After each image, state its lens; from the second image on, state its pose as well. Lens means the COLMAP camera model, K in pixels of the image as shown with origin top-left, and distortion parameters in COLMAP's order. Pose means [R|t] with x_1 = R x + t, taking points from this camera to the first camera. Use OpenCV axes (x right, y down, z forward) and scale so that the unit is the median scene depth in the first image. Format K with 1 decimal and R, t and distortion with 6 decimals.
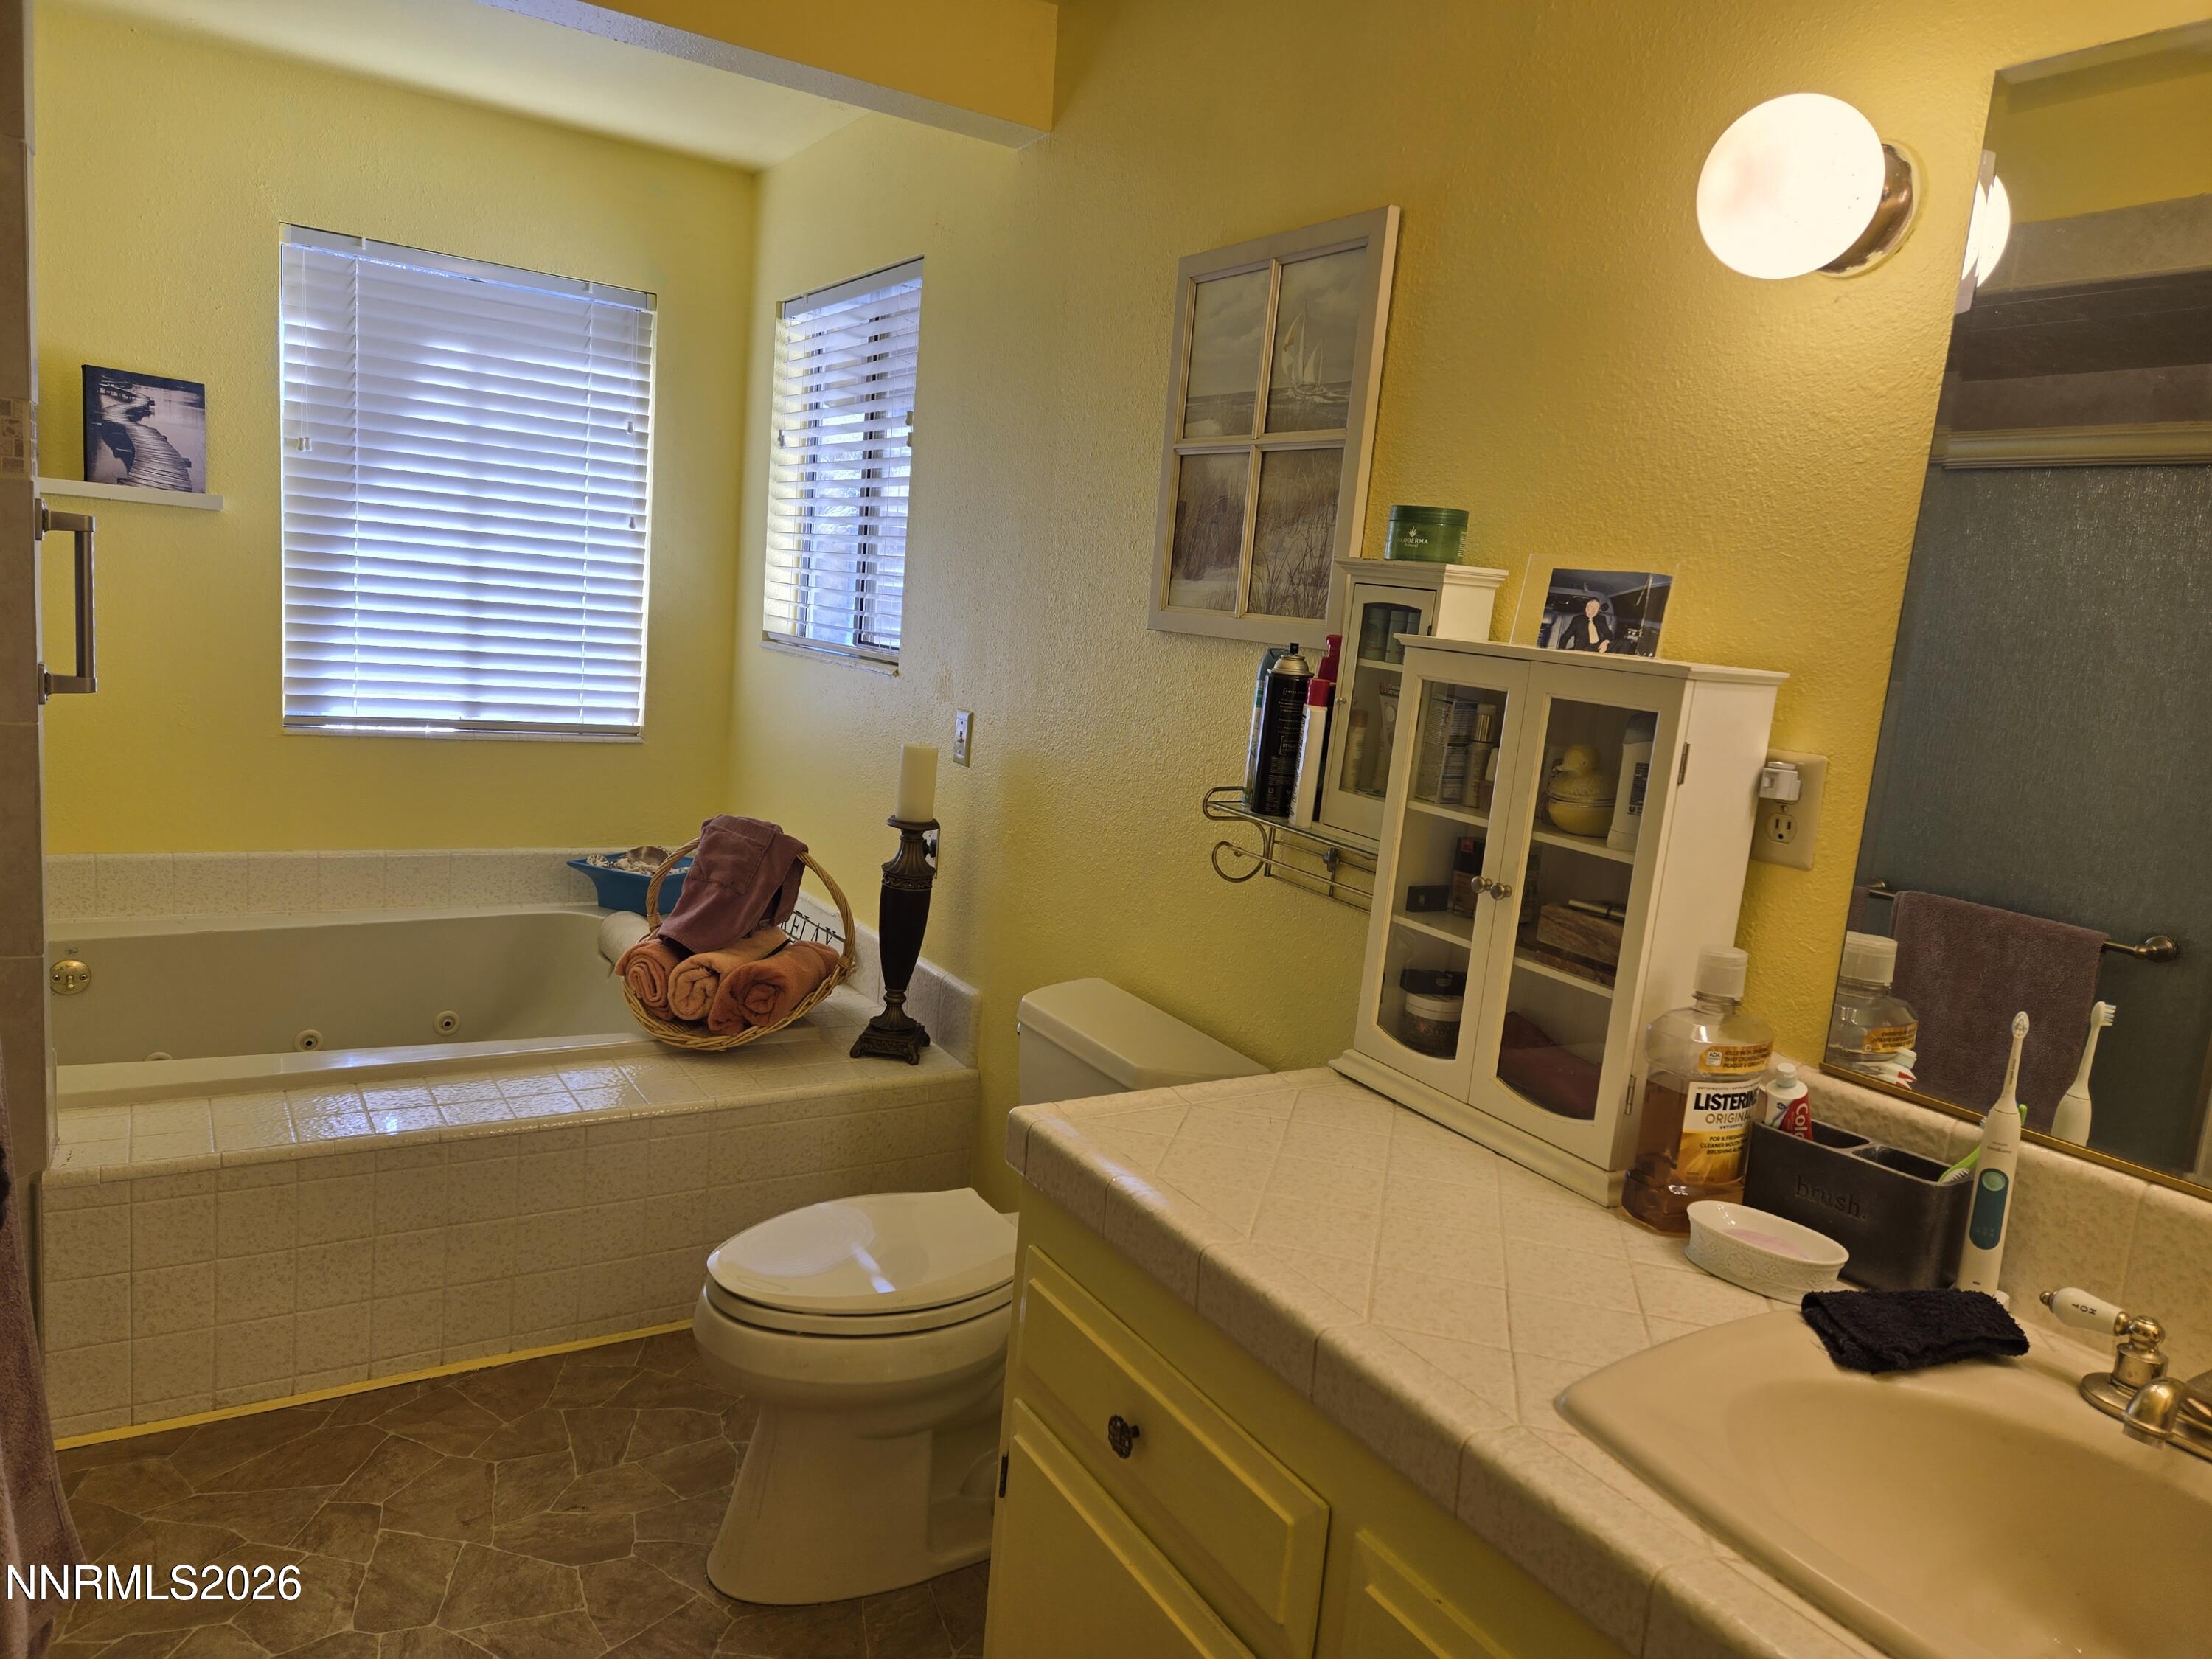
lens RADIAL K [[1451.8, 0, 1106.0], [0, 1451.8, 829.5], [0, 0, 1]] dist [0.081381, -0.075545]
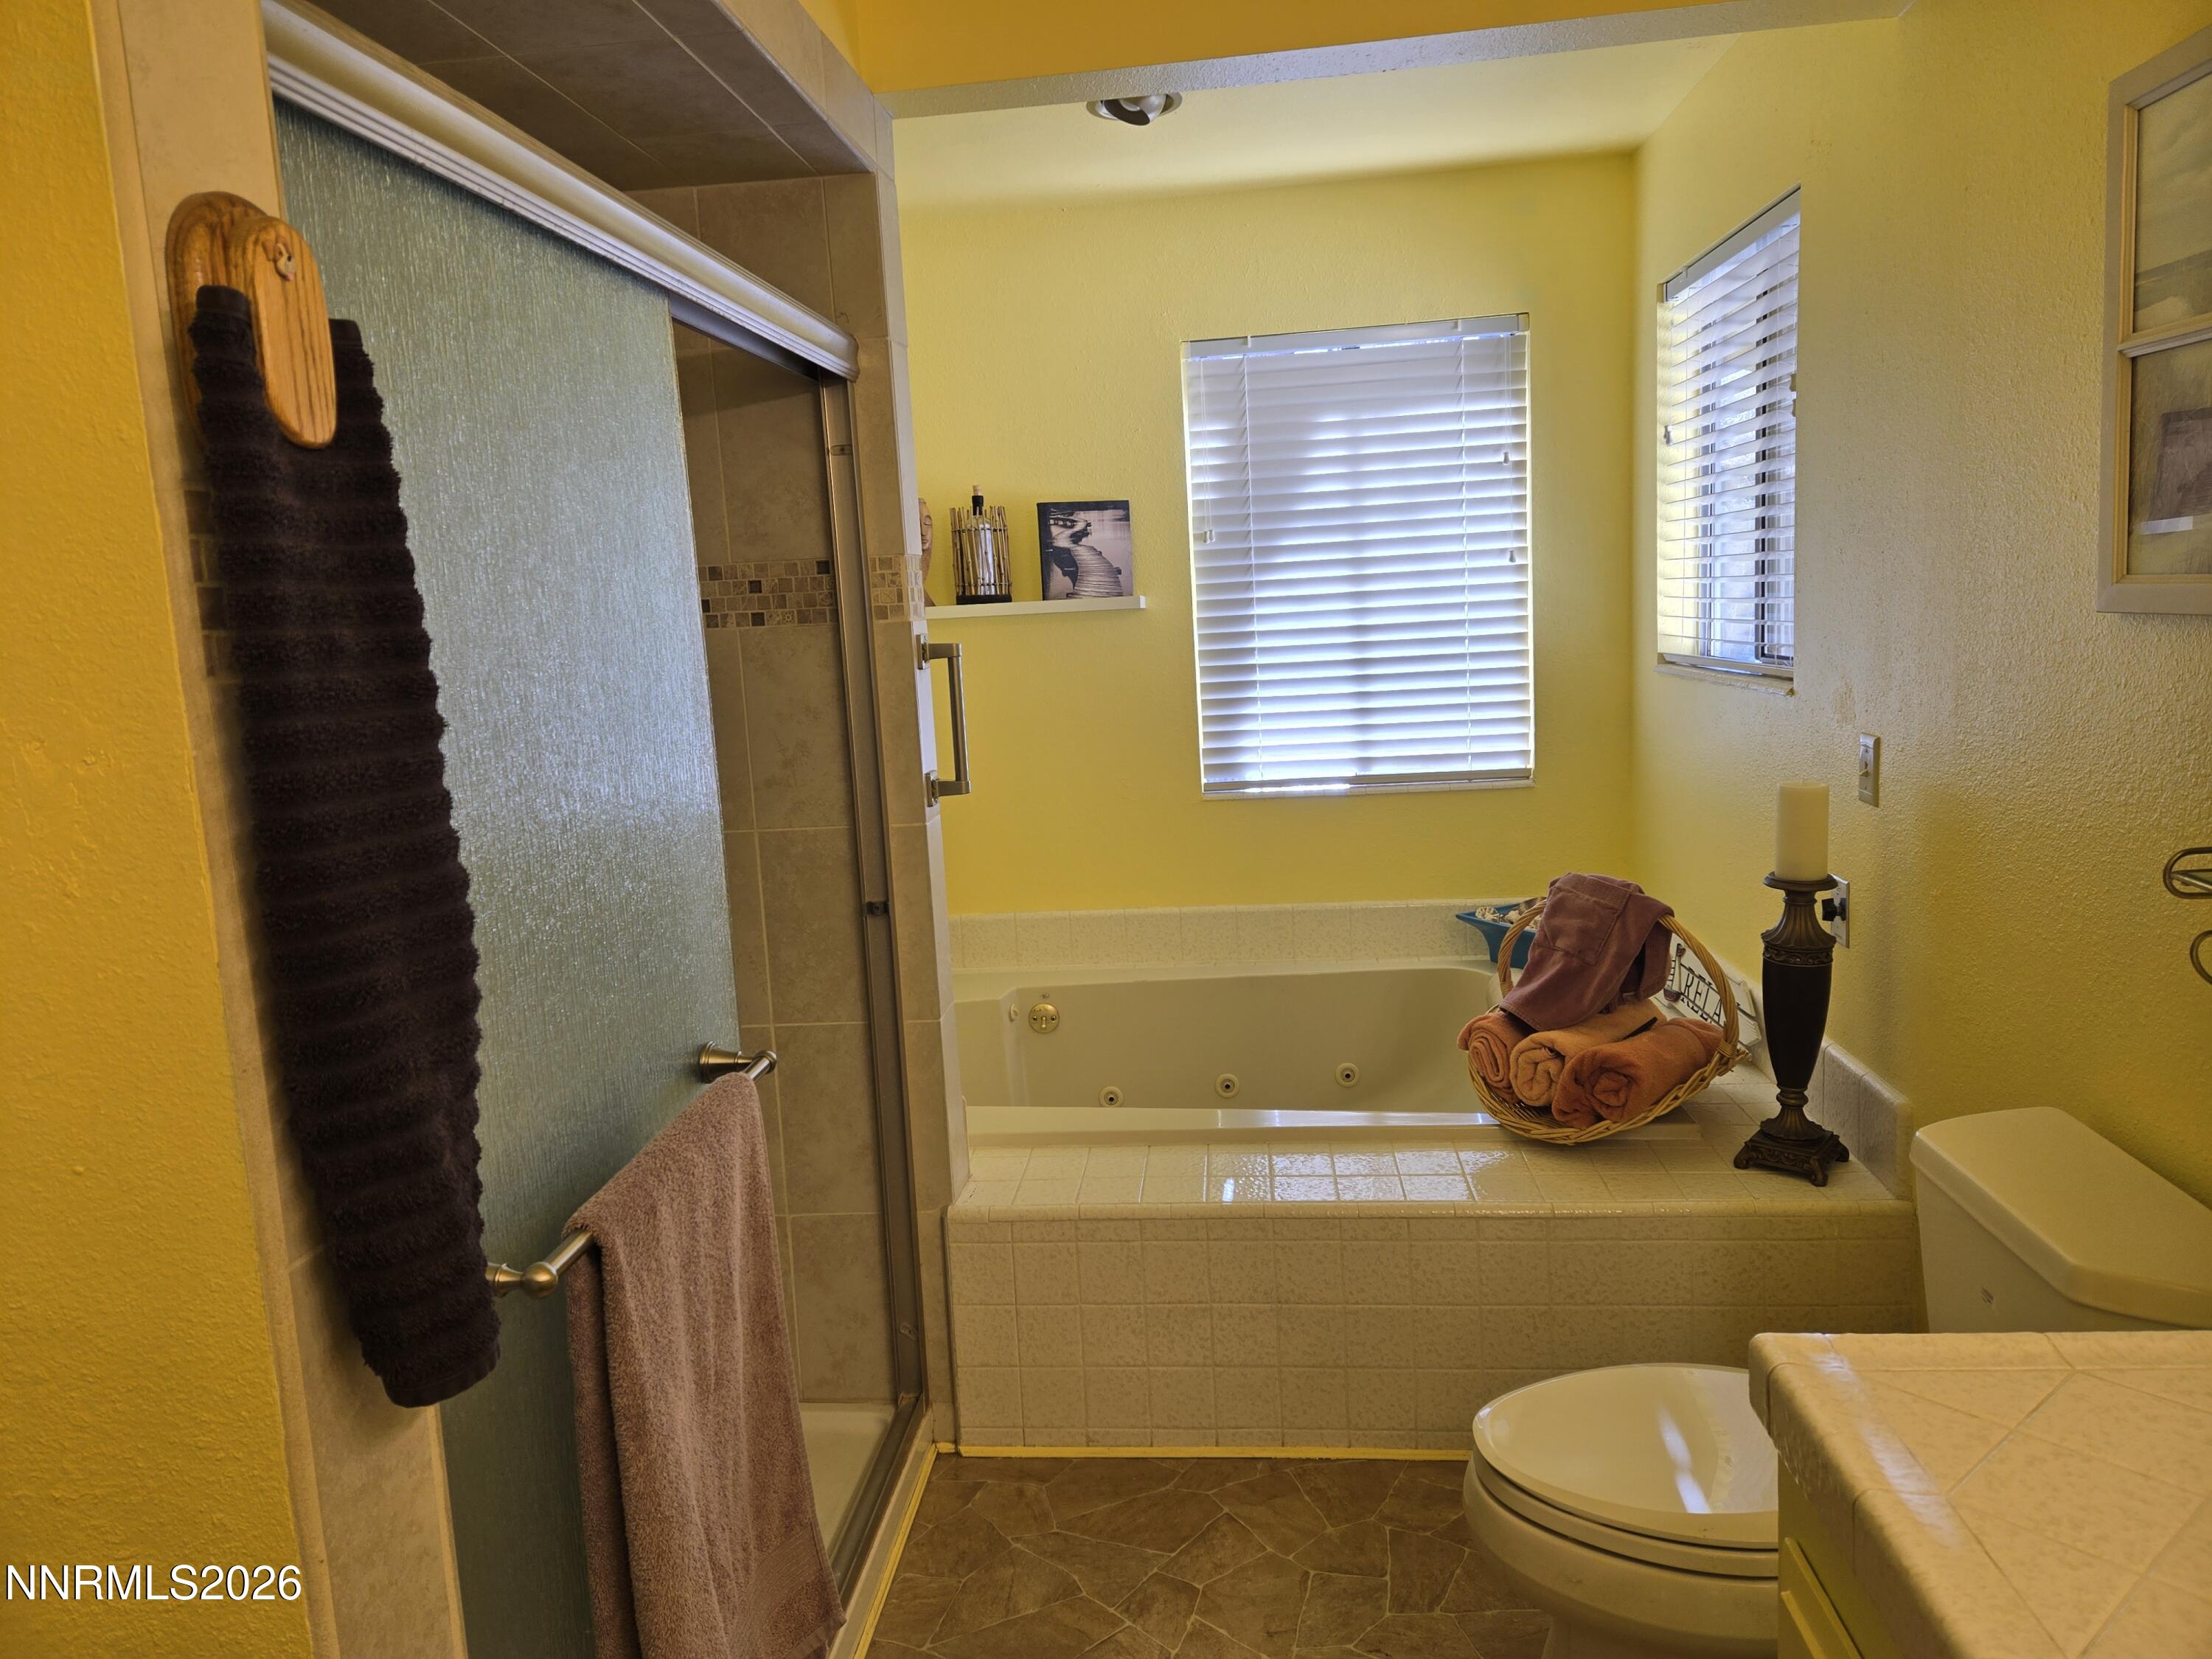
lens RADIAL K [[1467.2, 0, 1102.1], [0, 1467.2, 799.9], [0, 0, 1]] dist [0.096178, -0.113840]
pose [[0.779113, -0.047734, -0.625063, 0.081056], [0.027778, 0.998746, -0.041647, -0.025046], [0.626267, 0.015085, 0.779462, 0.116433]]
